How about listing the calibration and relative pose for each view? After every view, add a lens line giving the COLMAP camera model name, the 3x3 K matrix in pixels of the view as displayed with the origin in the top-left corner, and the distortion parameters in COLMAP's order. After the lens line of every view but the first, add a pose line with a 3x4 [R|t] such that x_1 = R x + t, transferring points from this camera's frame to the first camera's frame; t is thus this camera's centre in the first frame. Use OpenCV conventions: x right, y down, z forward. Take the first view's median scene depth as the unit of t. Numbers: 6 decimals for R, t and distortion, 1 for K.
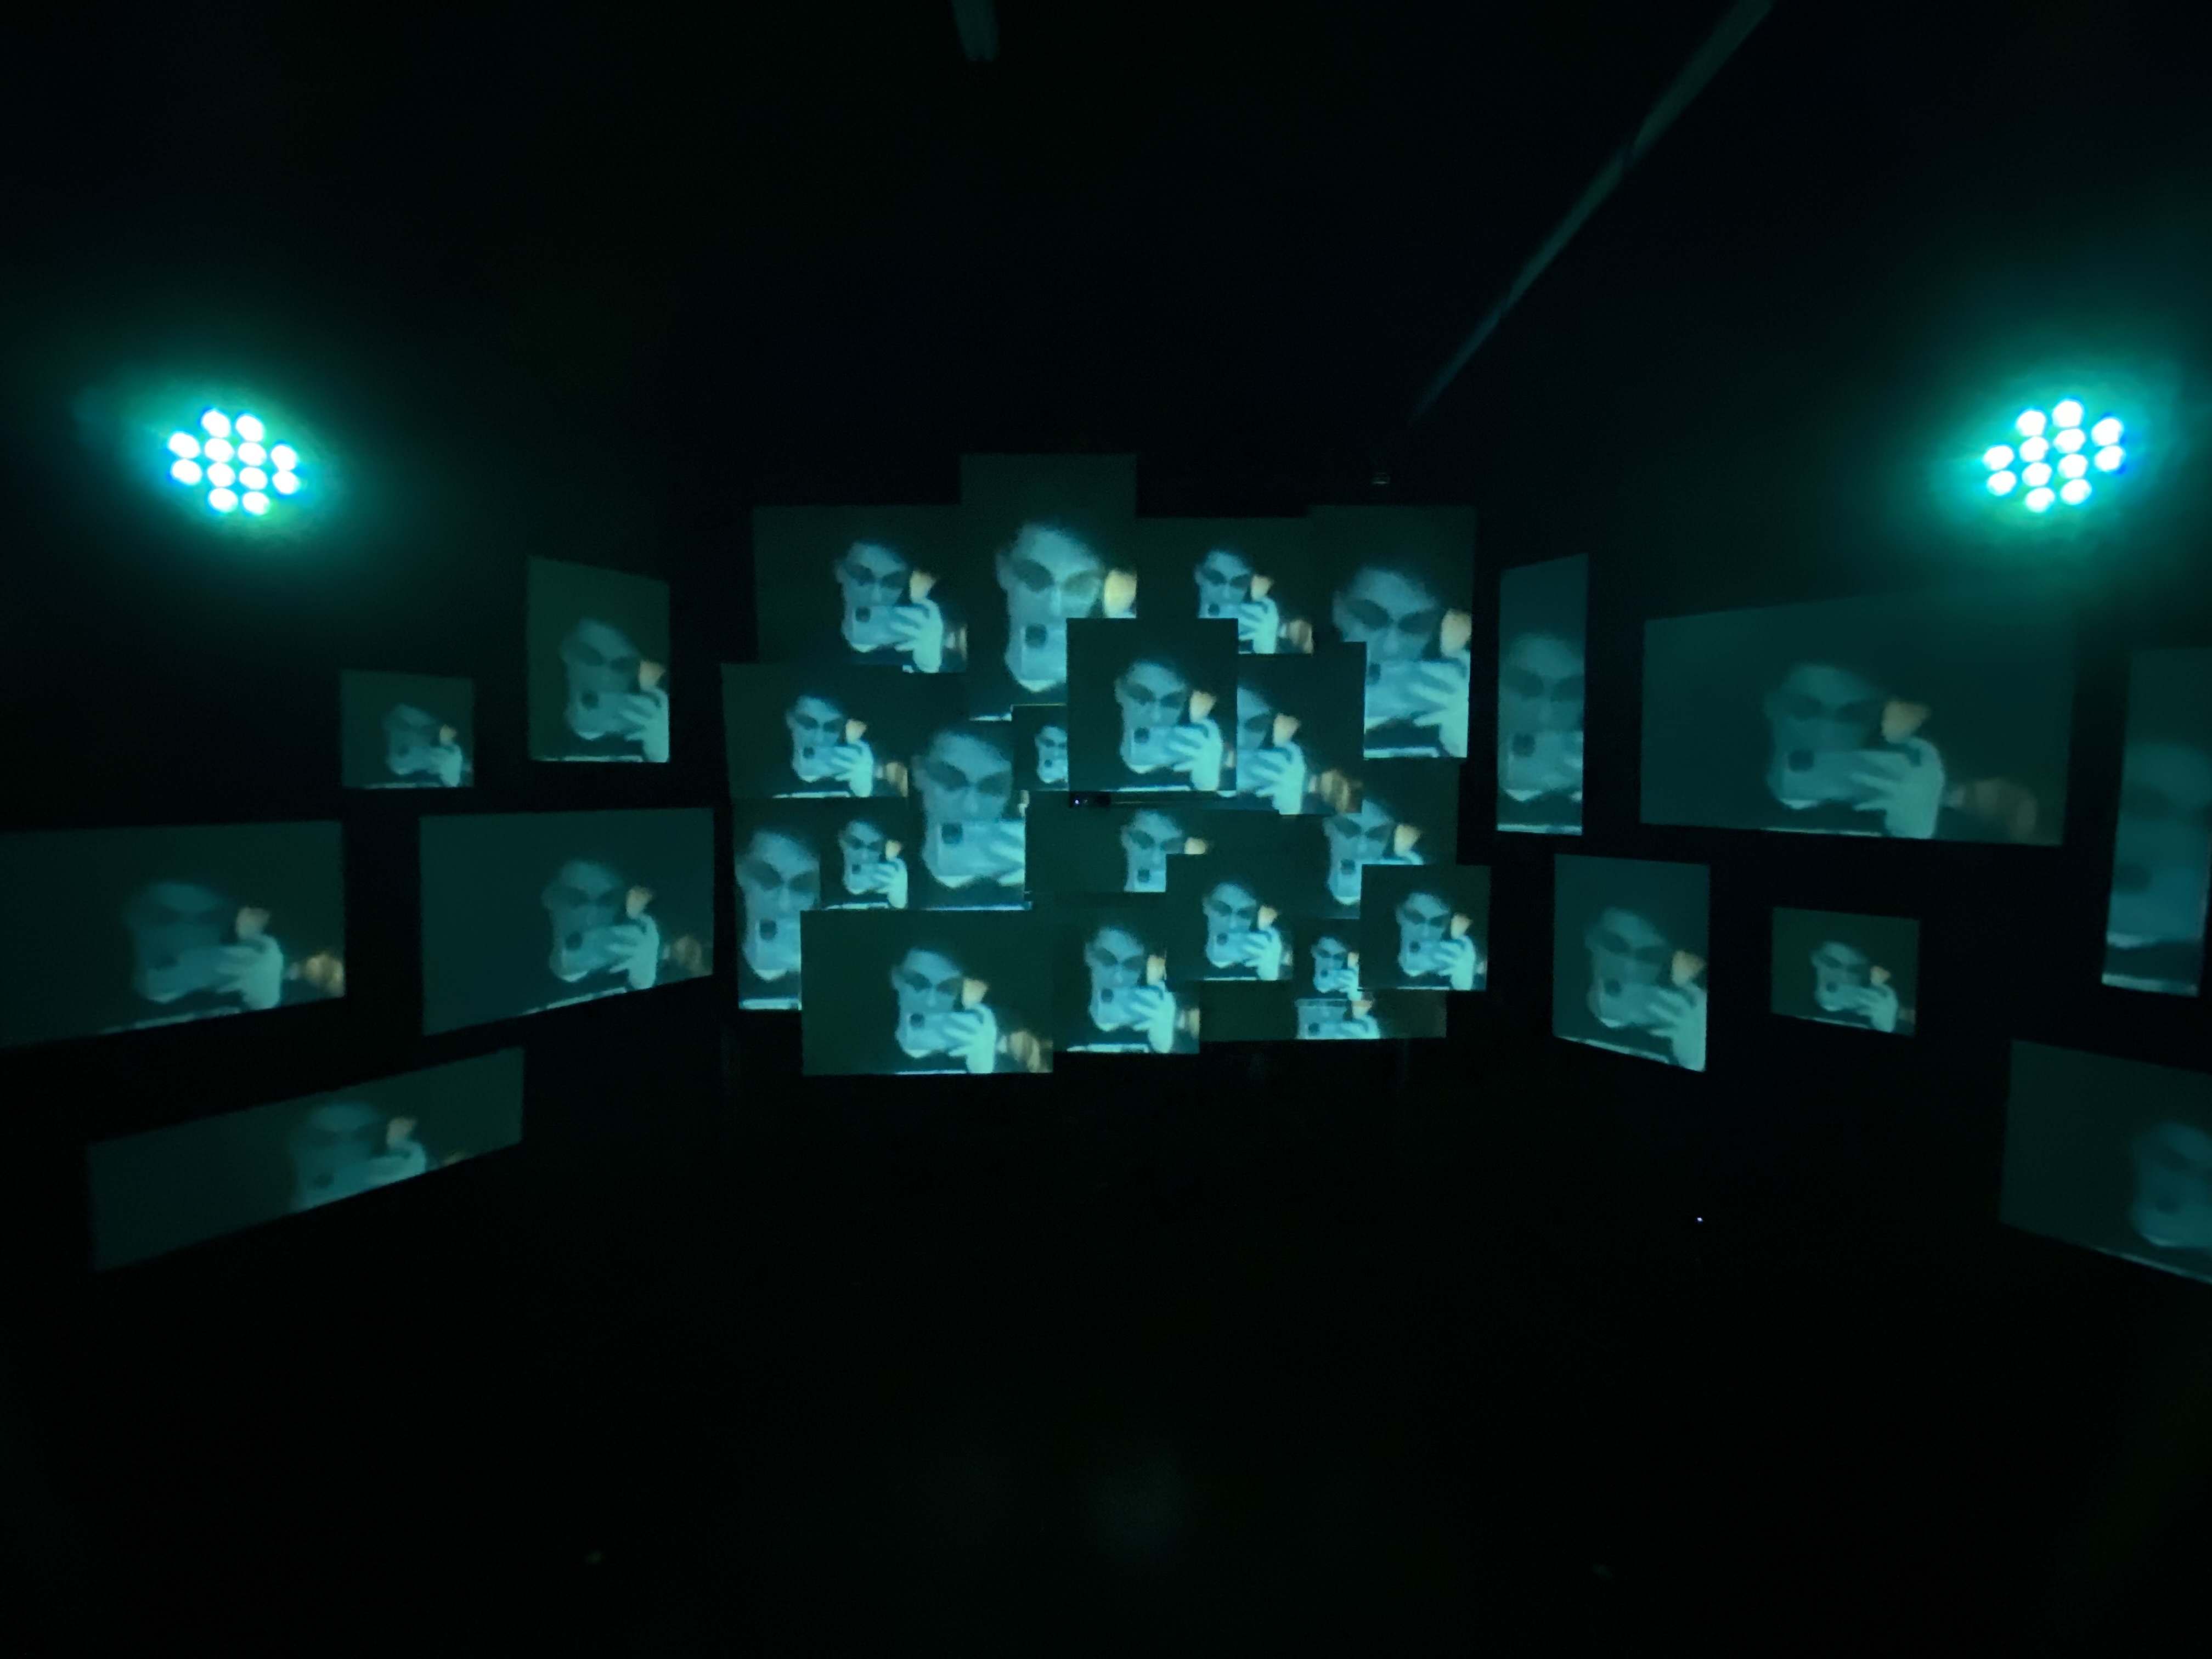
lens RADIAL K [[953.1, 0, 1098.2], [0, 953.1, 838.5], [0, 0, 1]] dist [0.023031, -0.000116]
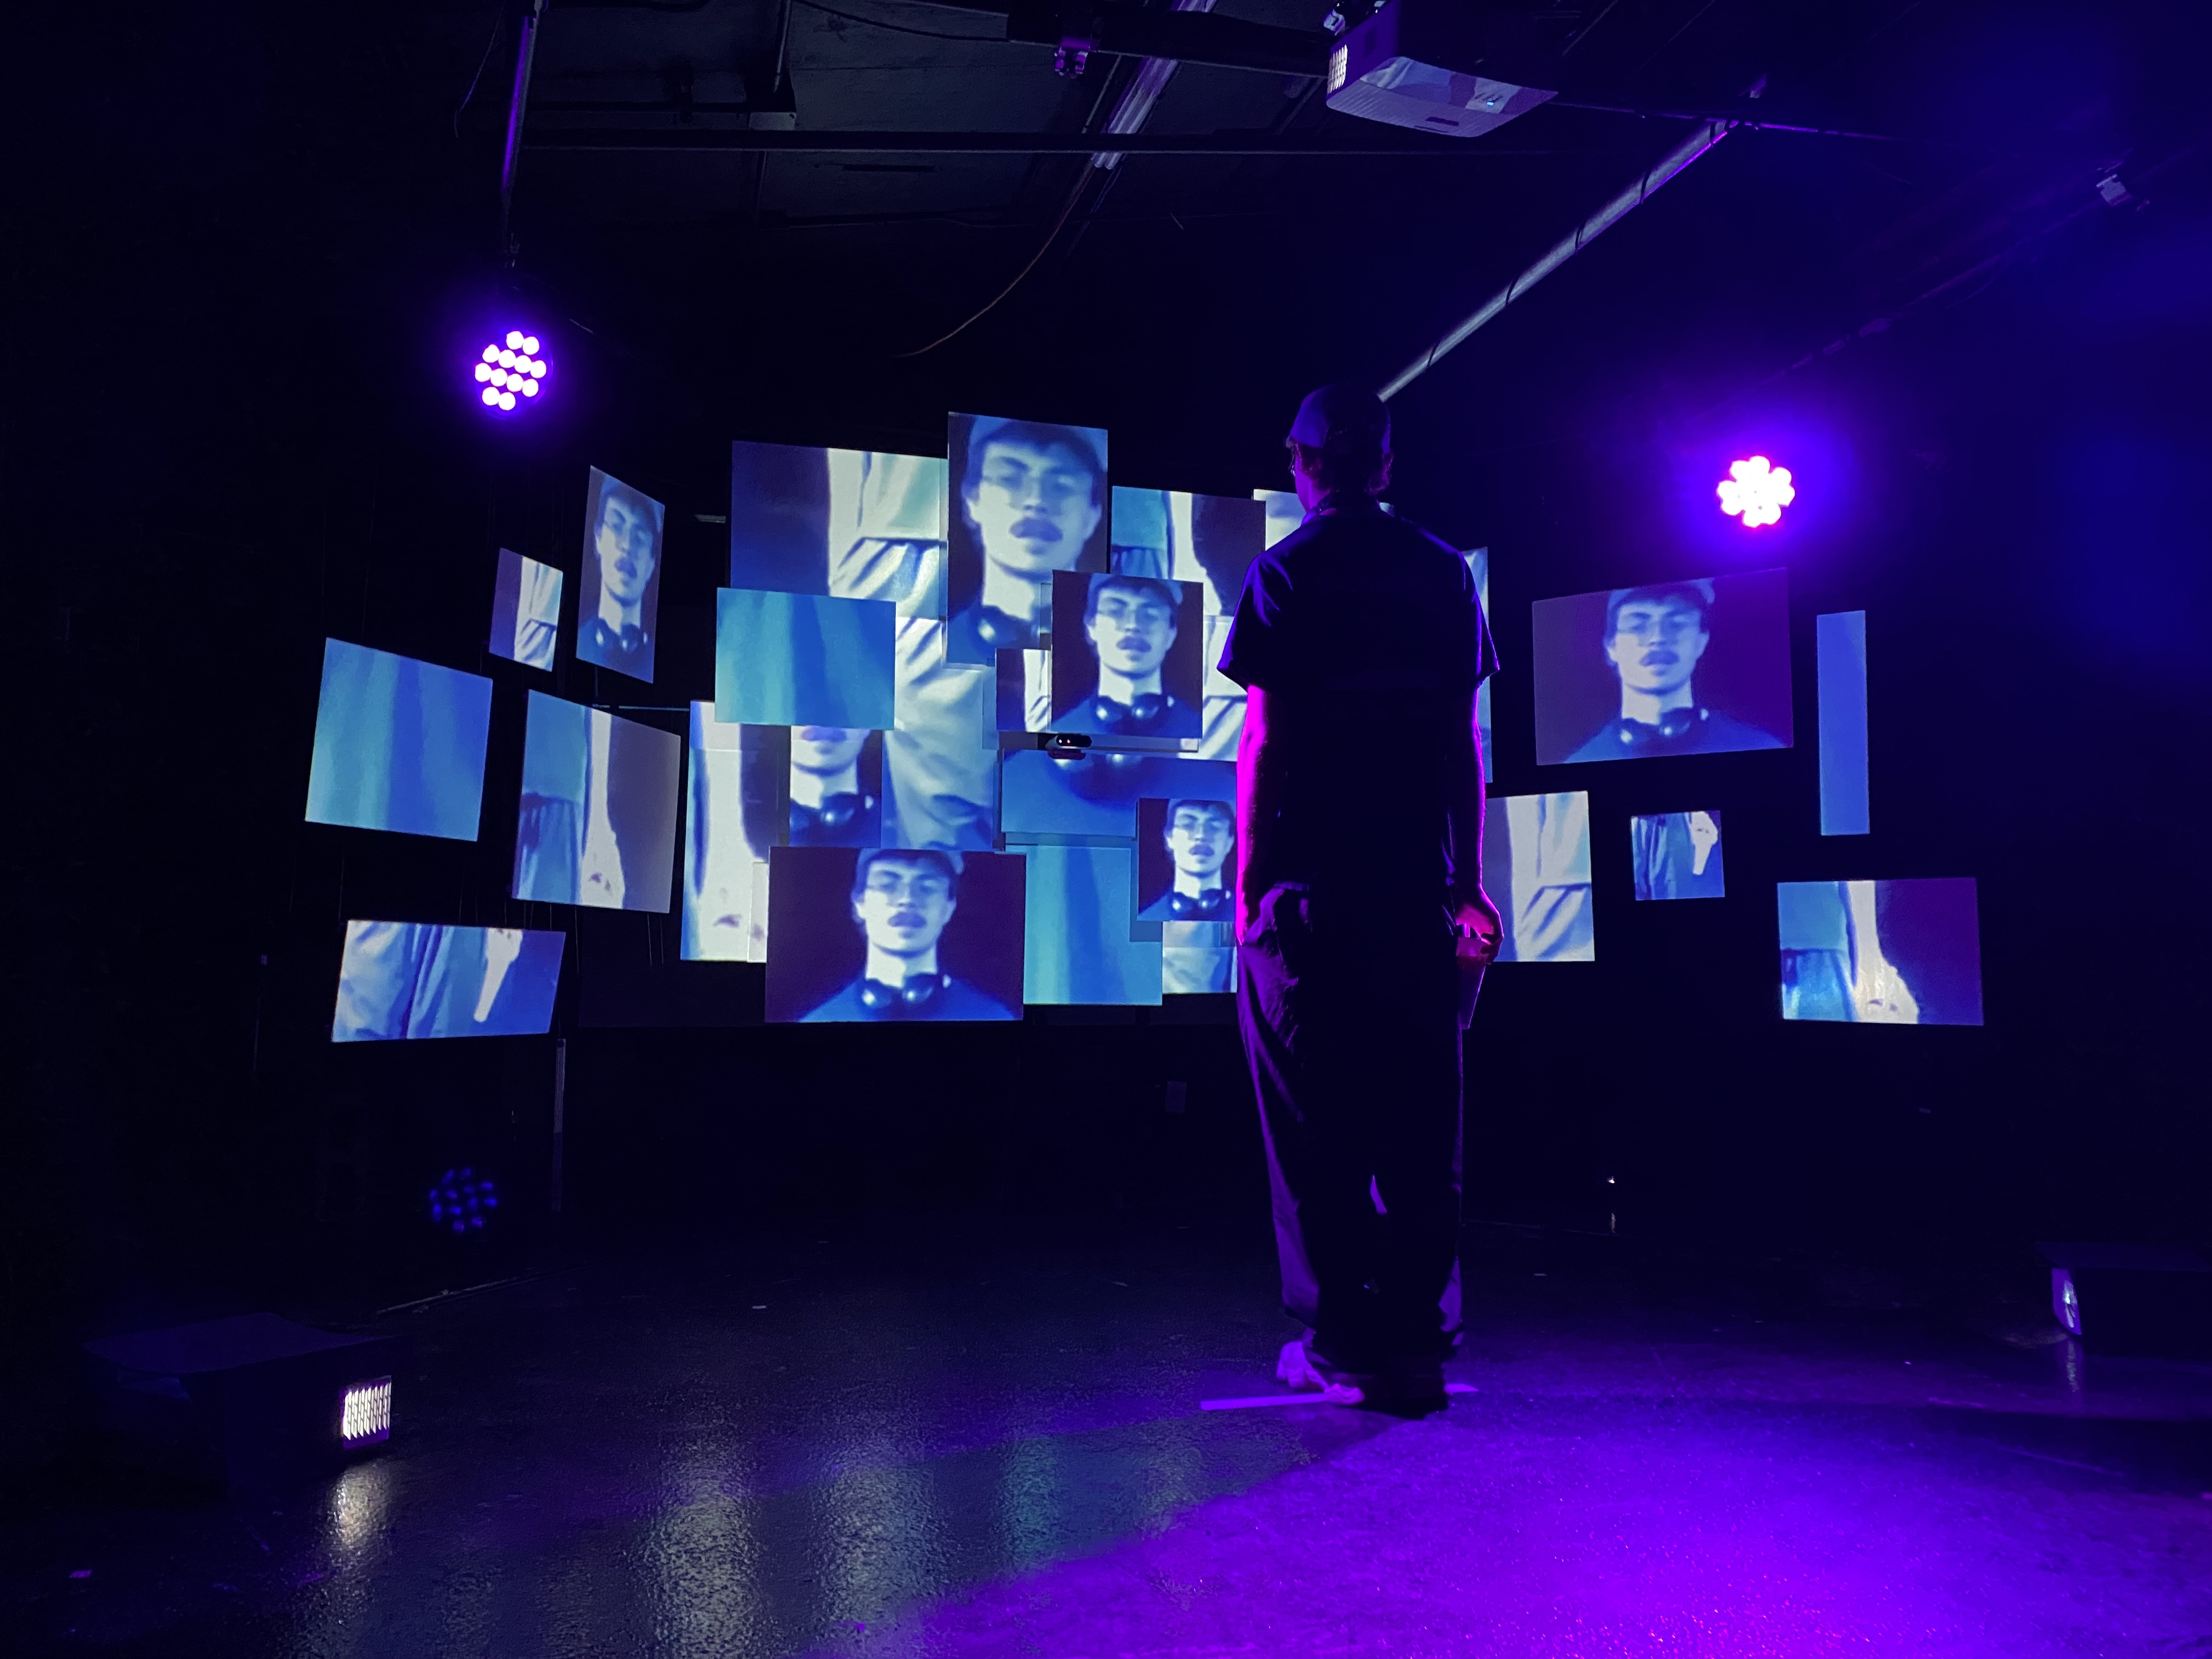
lens RADIAL K [[1781.8, 0, 1120.4], [0, 1781.8, 825.1], [0, 0, 1]] dist [0.137012, 0.001595]
pose [[0.957872, 0.035164, 0.285035, -0.639479], [0.012379, 0.986499, -0.163300, 0.464492], [-0.286929, 0.159949, 0.944504, -1.070373]]
